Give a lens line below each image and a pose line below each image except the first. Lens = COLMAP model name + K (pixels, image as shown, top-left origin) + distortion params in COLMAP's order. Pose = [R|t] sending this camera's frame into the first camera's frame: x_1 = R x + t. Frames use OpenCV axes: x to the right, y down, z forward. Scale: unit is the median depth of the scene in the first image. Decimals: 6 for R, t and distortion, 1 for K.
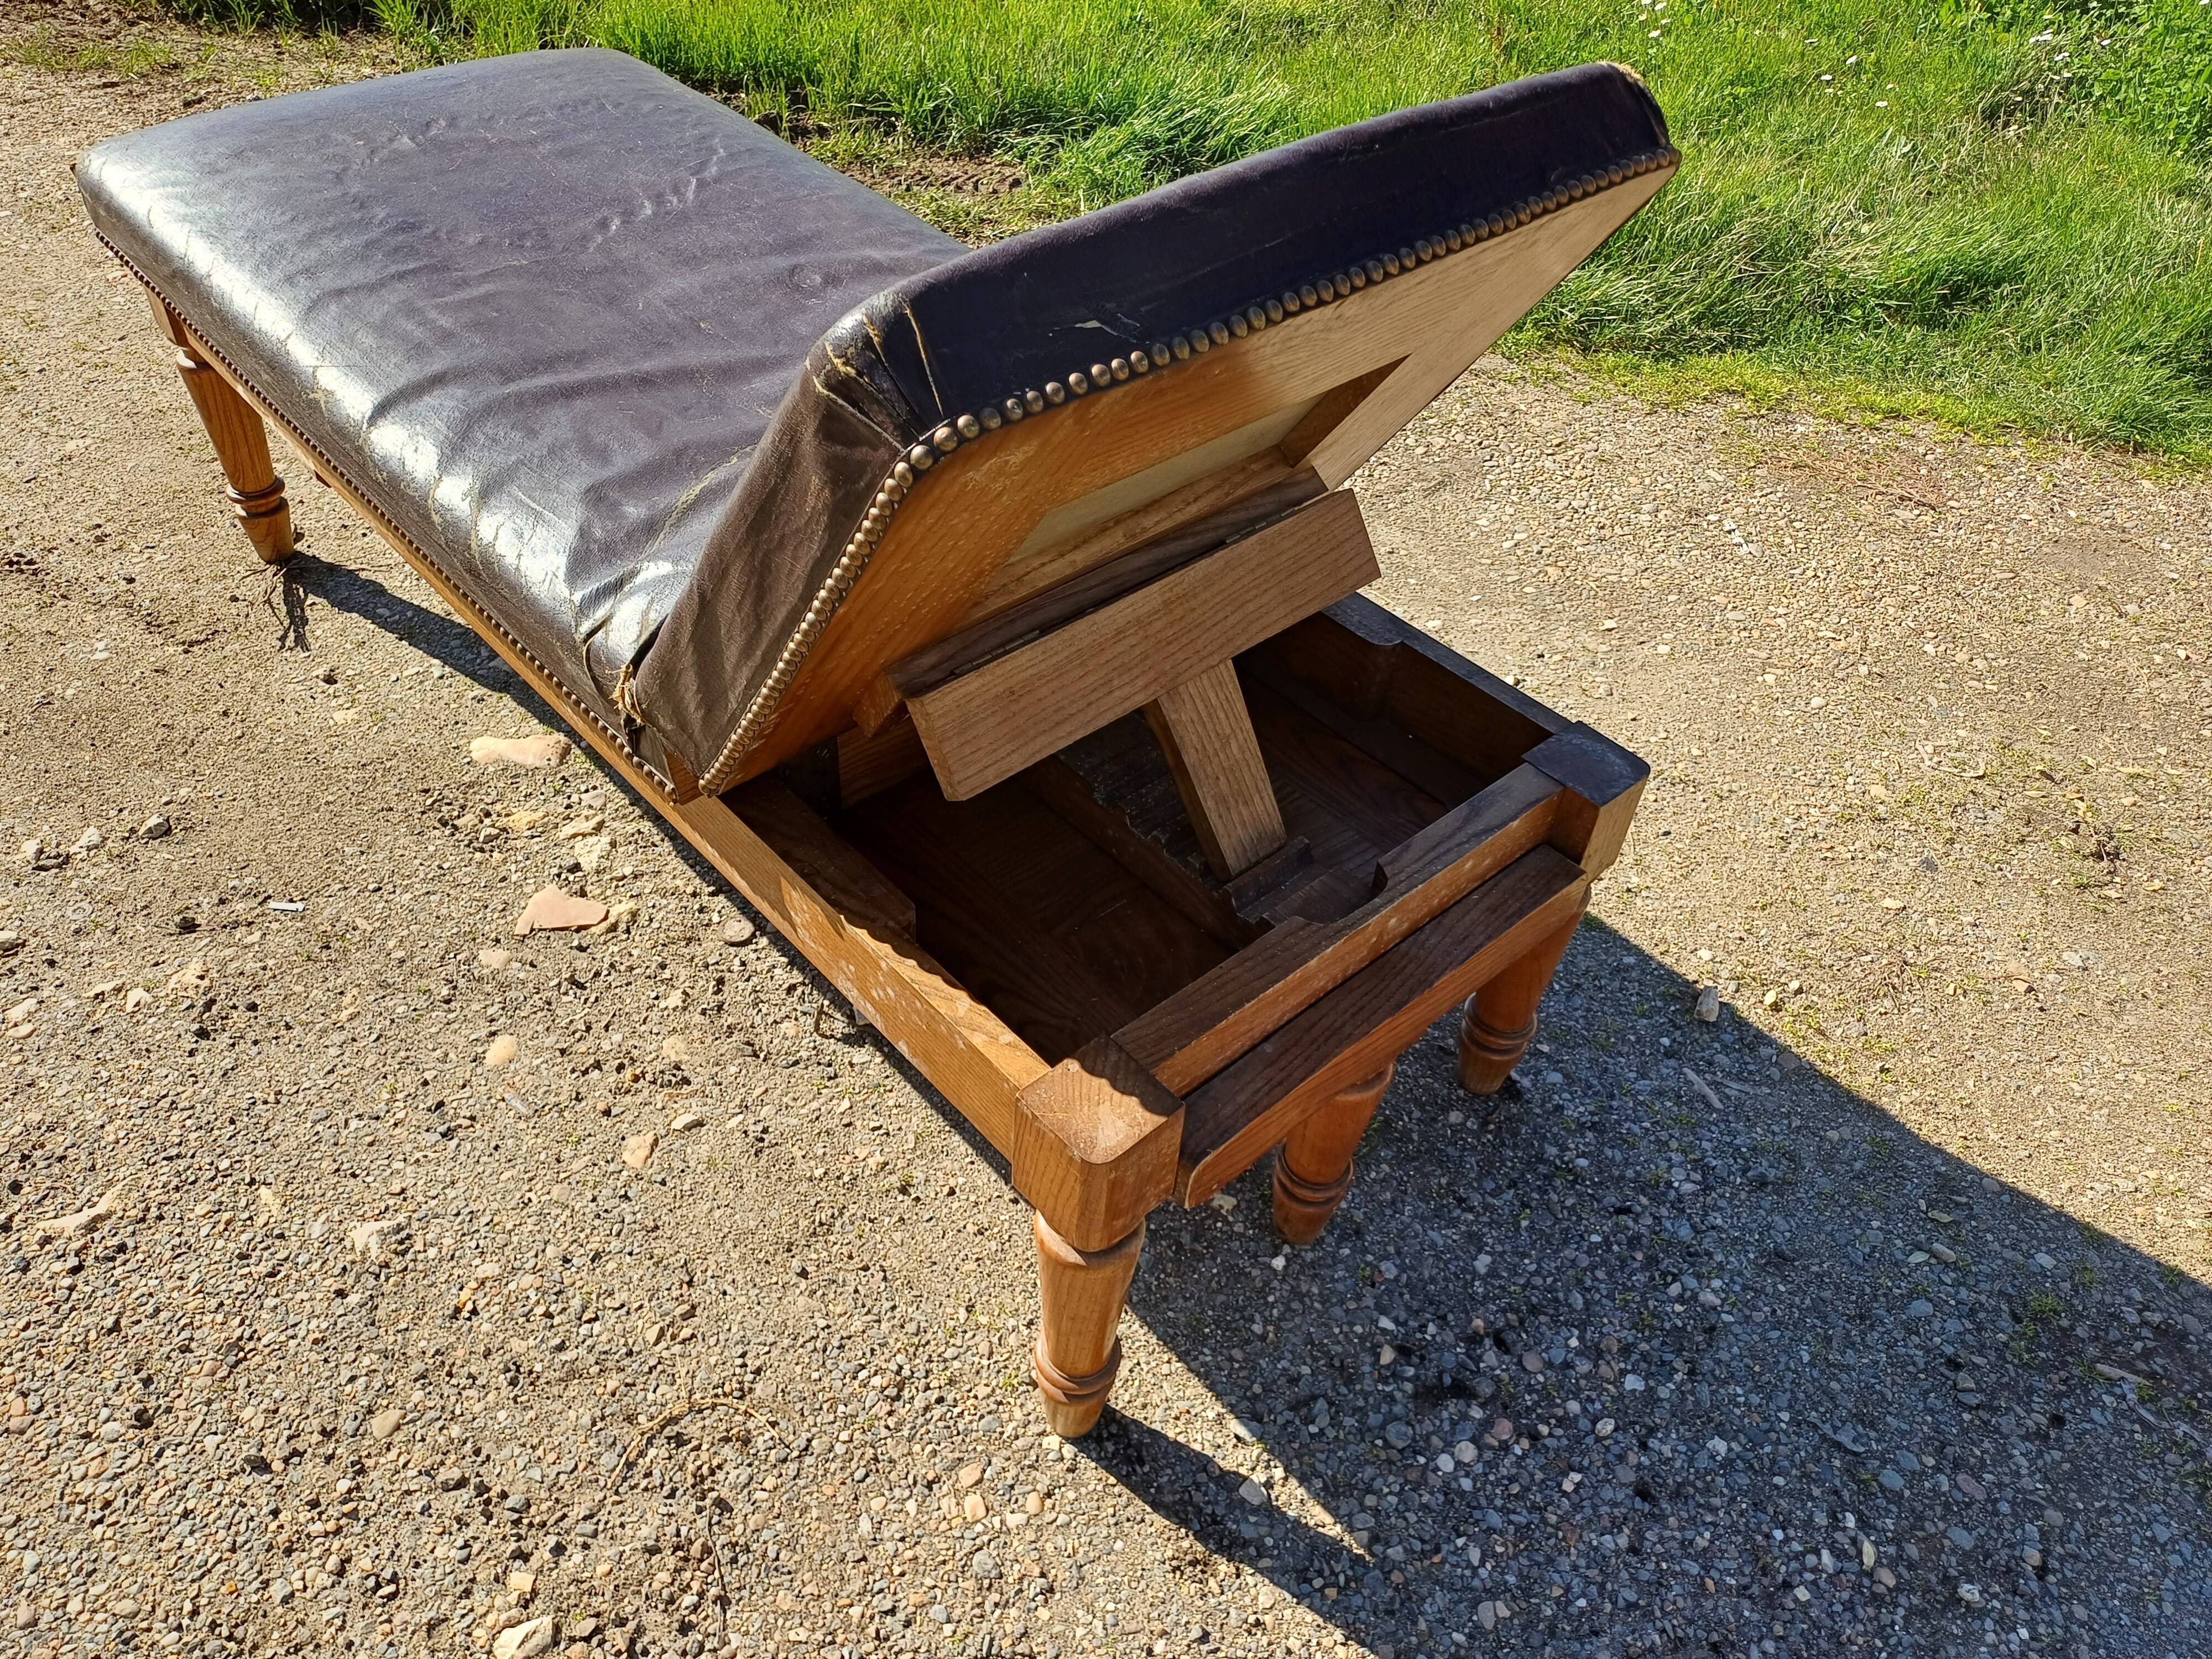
lens RADIAL K [[1653.5, 0, 1100.0], [0, 1653.5, 815.6], [0, 0, 1]] dist [0.058612, -0.053678]
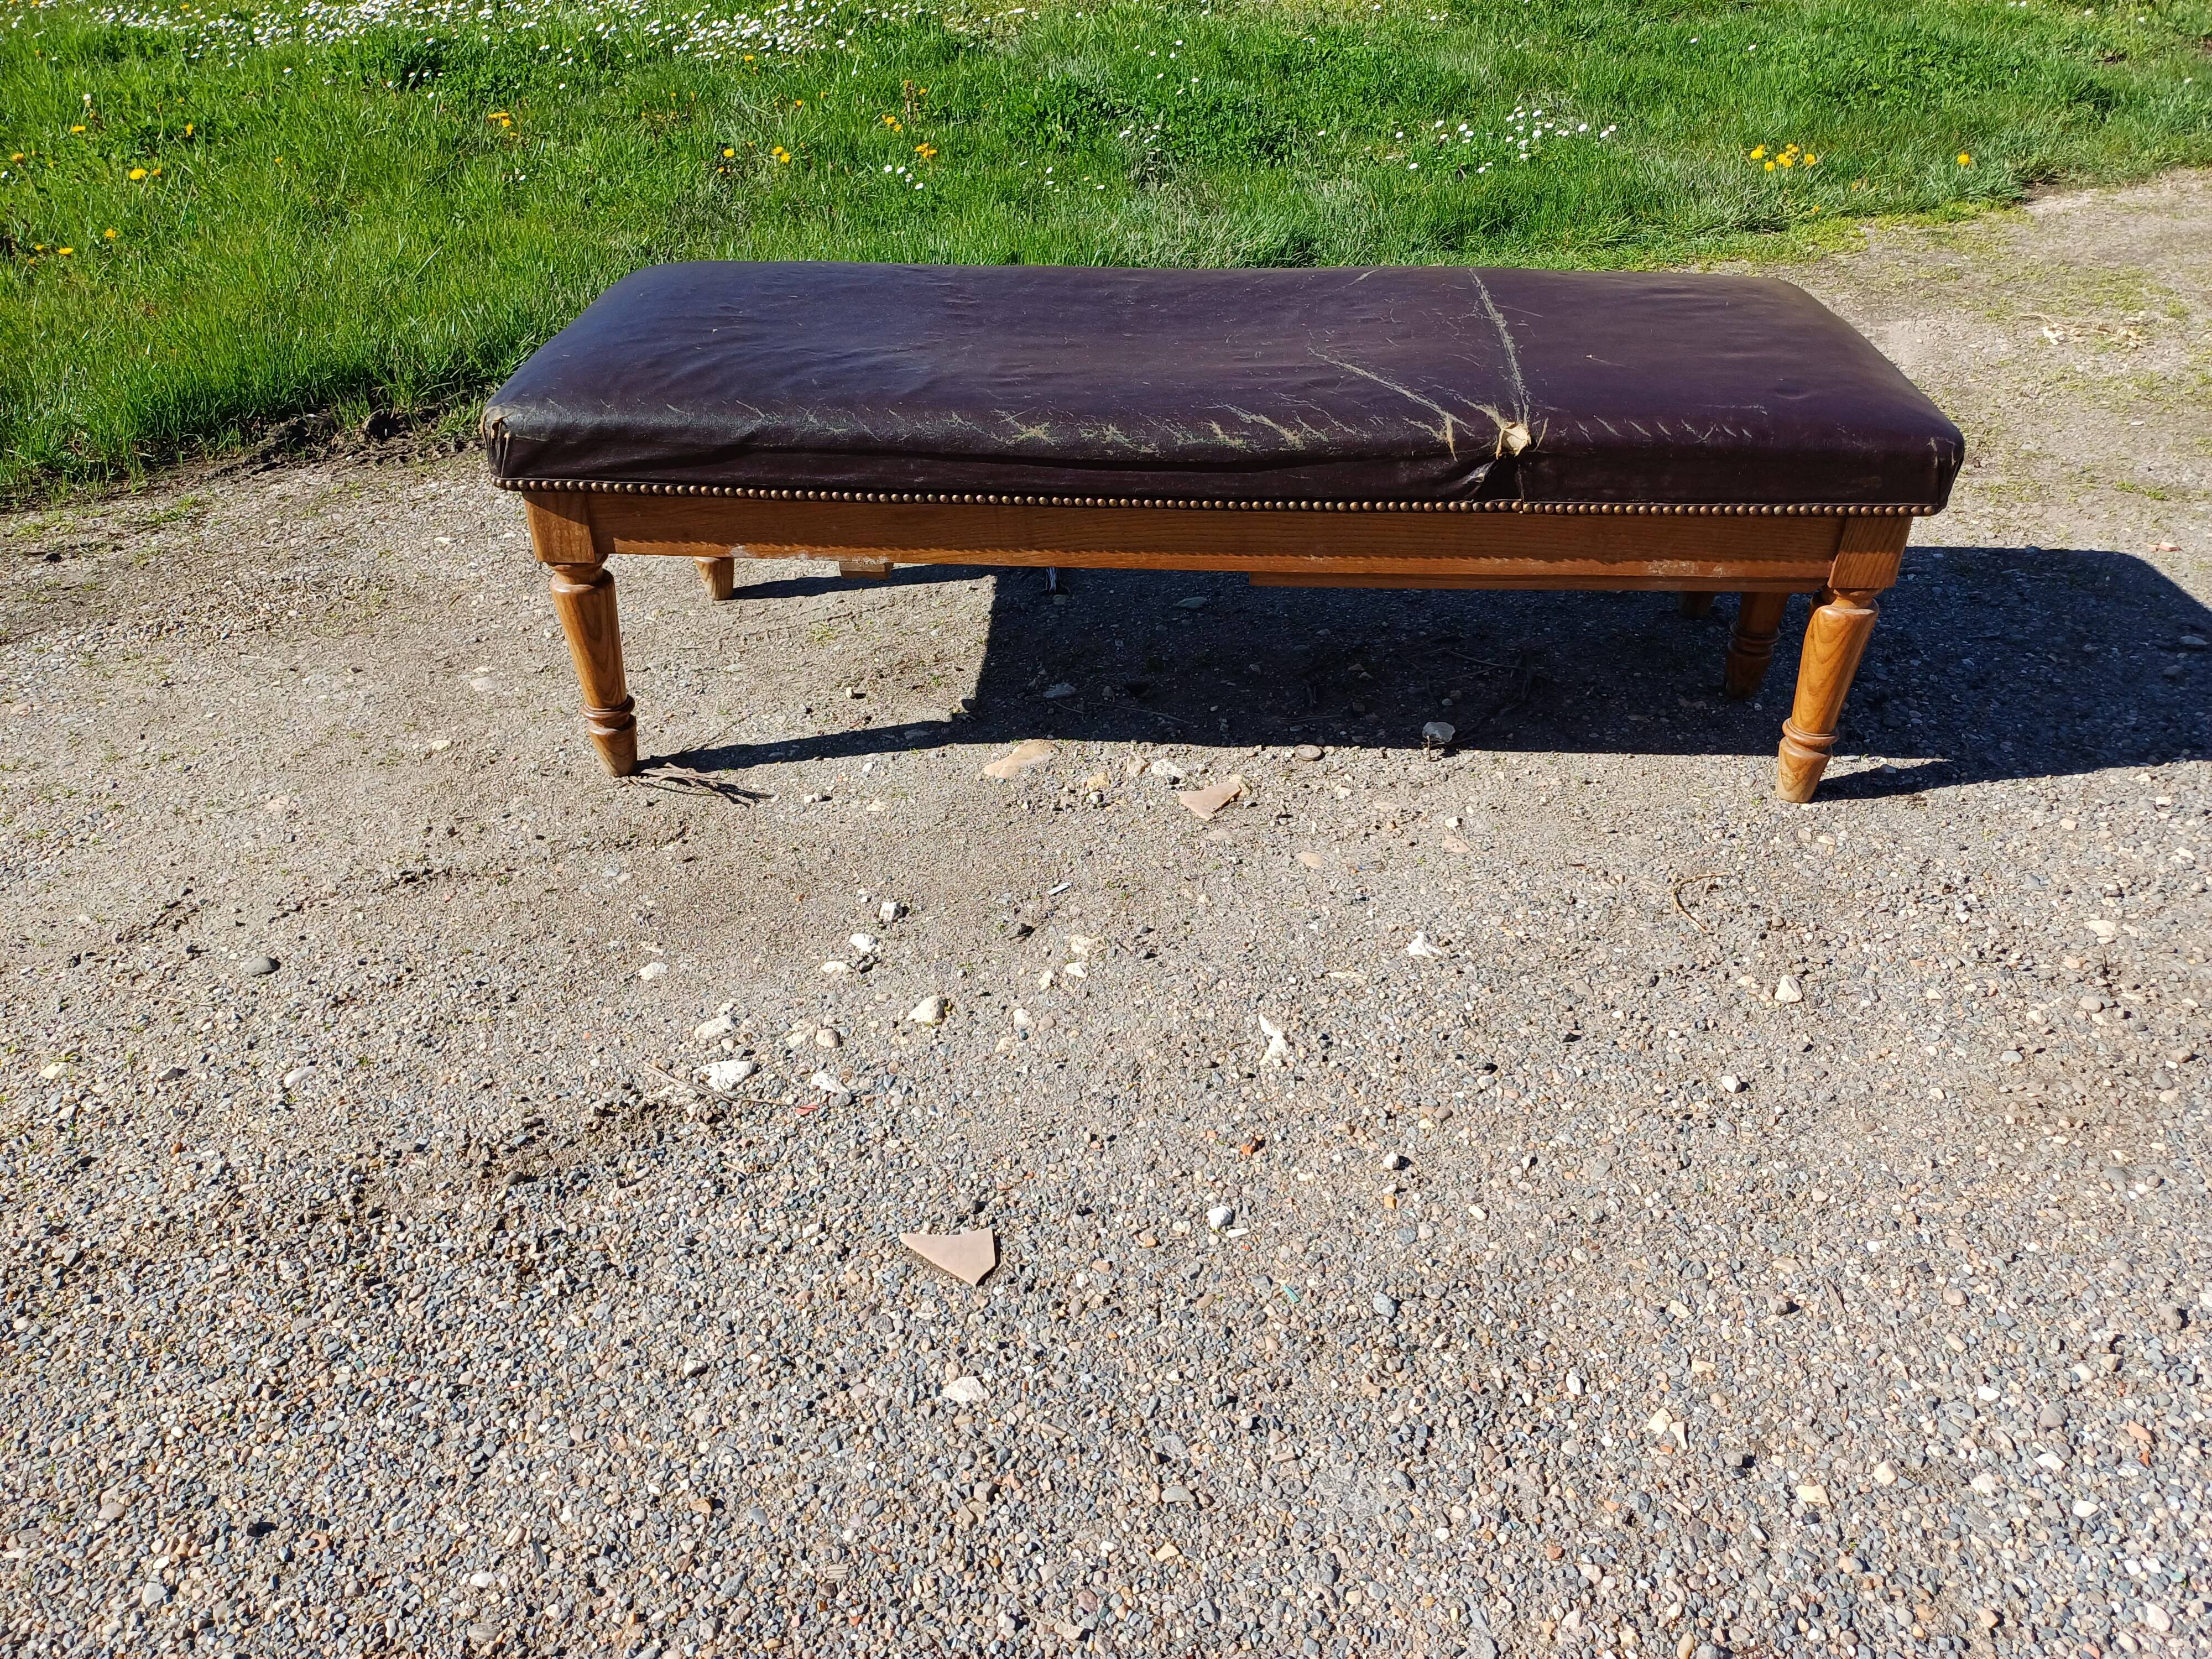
lens RADIAL K [[1653.5, 0, 1122.0], [0, 1653.5, 803.9], [0, 0, 1]] dist [0.058612, -0.053678]
pose [[0.701333, -0.430407, 0.568226, -1.308386], [0.514699, 0.857255, 0.014067, 0.011519], [-0.493170, 0.282600, 0.822752, 0.002608]]
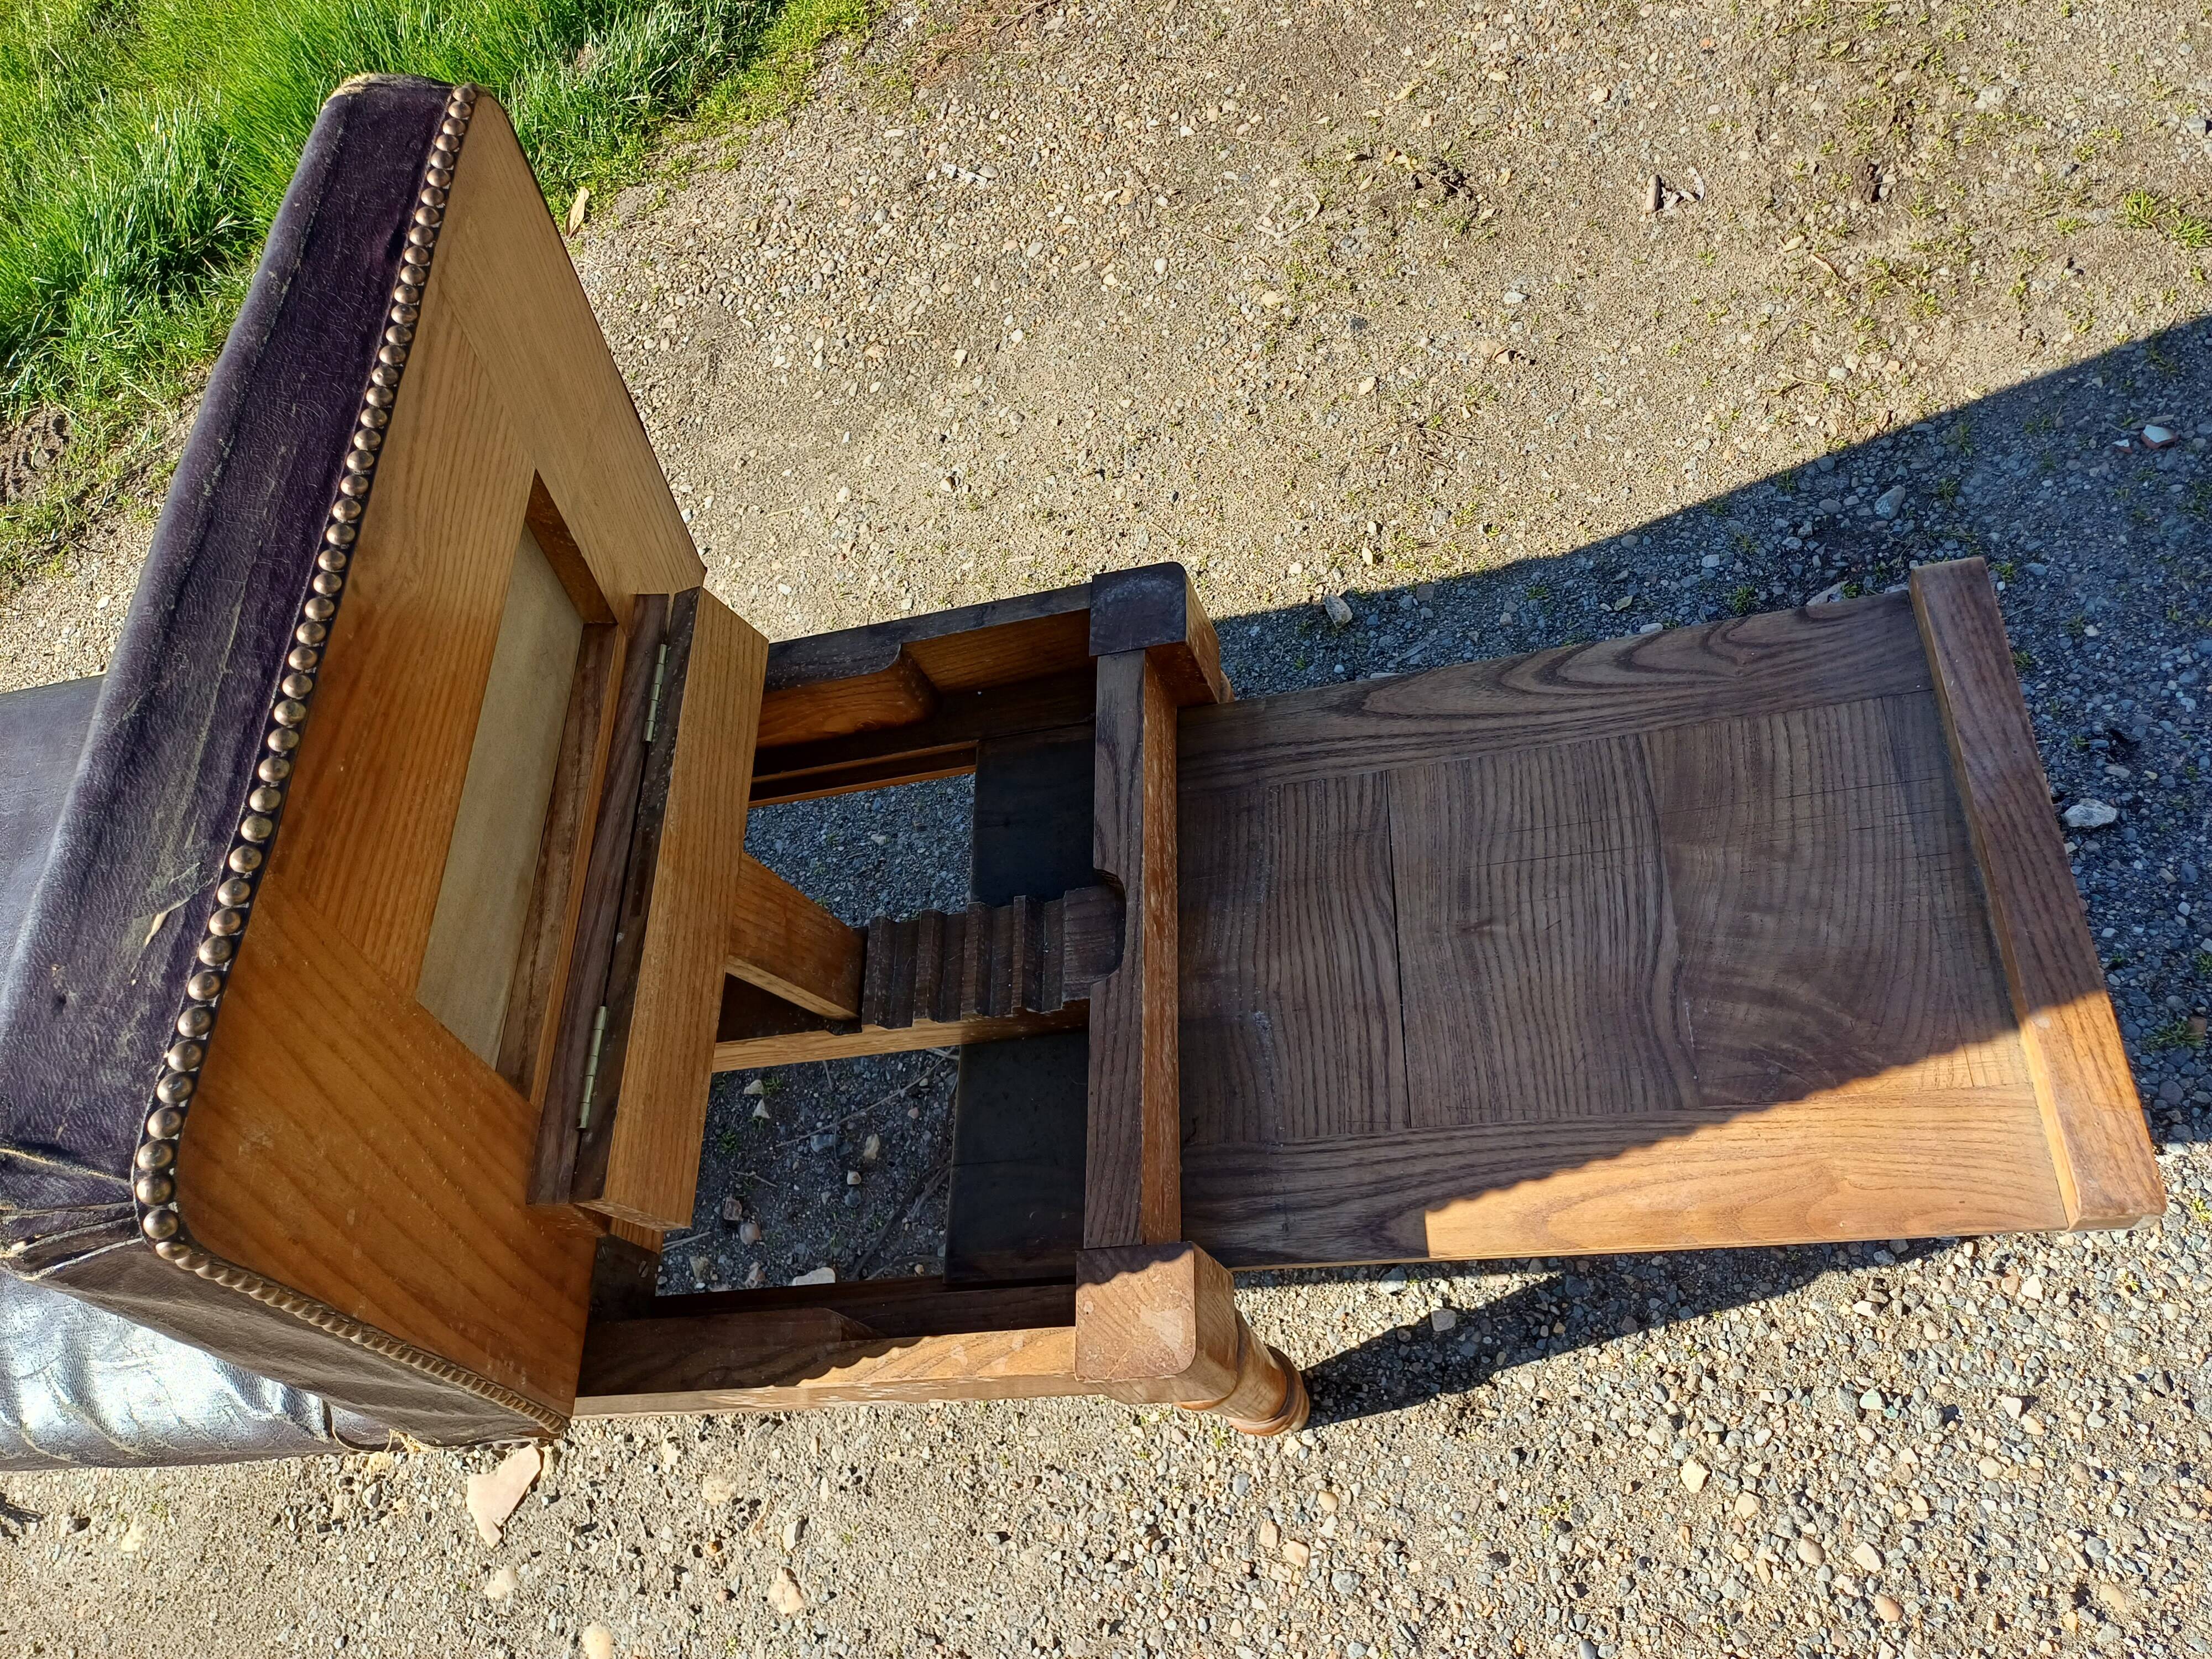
lens RADIAL K [[1653.5, 0, 1128.1], [0, 1653.5, 812.6], [0, 0, 1]] dist [0.058612, -0.053678]
pose [[0.623764, -0.773587, 0.111719, 0.089846], [0.731088, 0.628009, 0.266674, -0.205158], [-0.276456, -0.084665, 0.957290, 0.067491]]
